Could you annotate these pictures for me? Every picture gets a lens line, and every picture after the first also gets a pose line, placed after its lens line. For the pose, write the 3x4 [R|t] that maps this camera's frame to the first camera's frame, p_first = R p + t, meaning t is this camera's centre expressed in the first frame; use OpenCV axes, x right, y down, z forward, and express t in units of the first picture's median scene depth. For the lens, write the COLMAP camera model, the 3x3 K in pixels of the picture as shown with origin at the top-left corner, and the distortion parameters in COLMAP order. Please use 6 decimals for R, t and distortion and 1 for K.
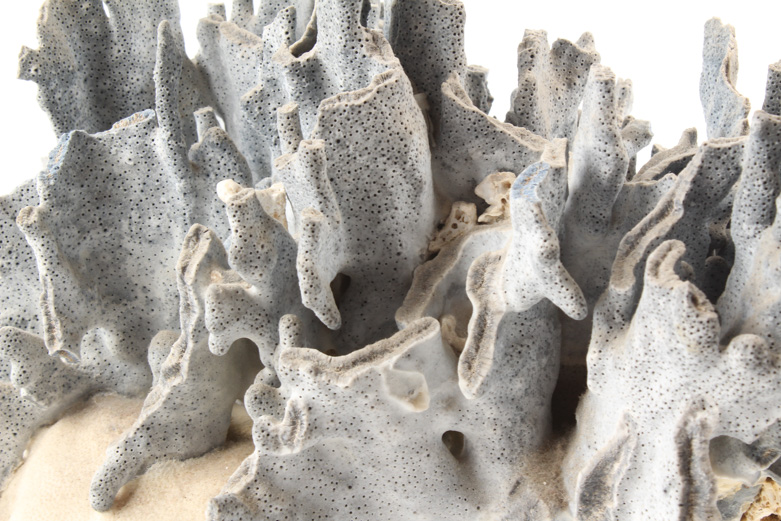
lens RADIAL K [[1795.3, 0, 390.5], [0, 1795.3, 260.5], [0, 0, 1]] dist [0.034107, 0.439070]
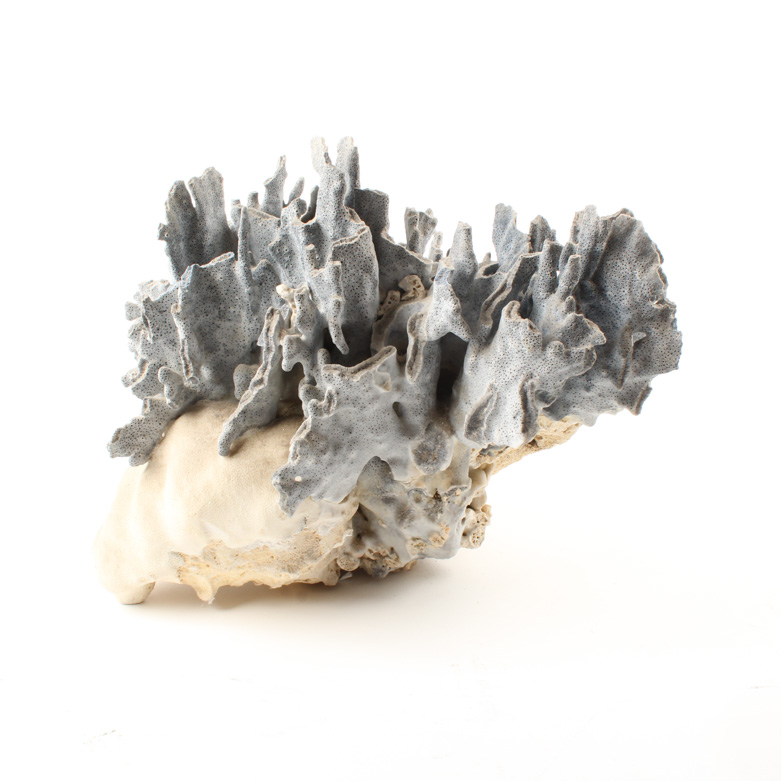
lens RADIAL K [[1021.5, 0, 390.5], [0, 1021.5, 390.5], [0, 0, 1]] dist [-0.145270, 0.004232]
pose [[0.966666, -0.067684, 0.246935, -0.264755], [0.058238, 0.997271, 0.045369, 0.028676], [-0.249331, -0.029475, 0.967970, -0.133620]]
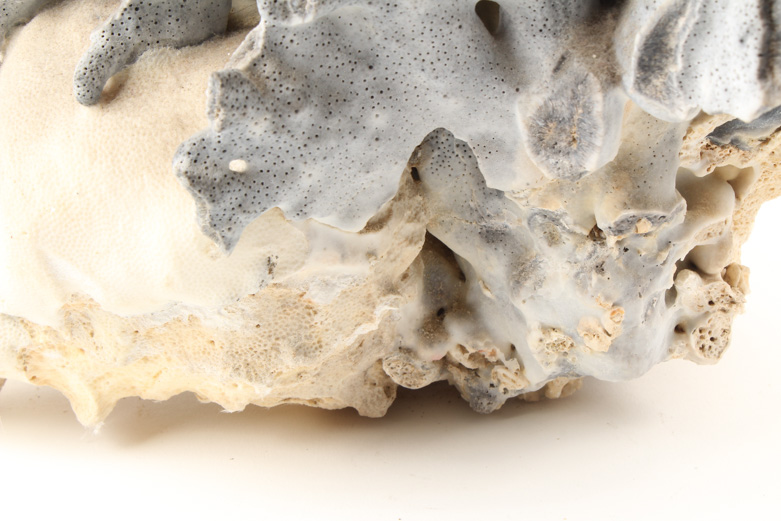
lens RADIAL K [[1795.3, 0, 390.5], [0, 1795.3, 260.5], [0, 0, 1]] dist [0.034107, 0.439070]
pose [[0.999777, -0.021137, 0.000126, -0.015216], [0.020909, 0.989833, 0.140691, 0.097712], [-0.003098, -0.140657, 0.990054, 0.124107]]
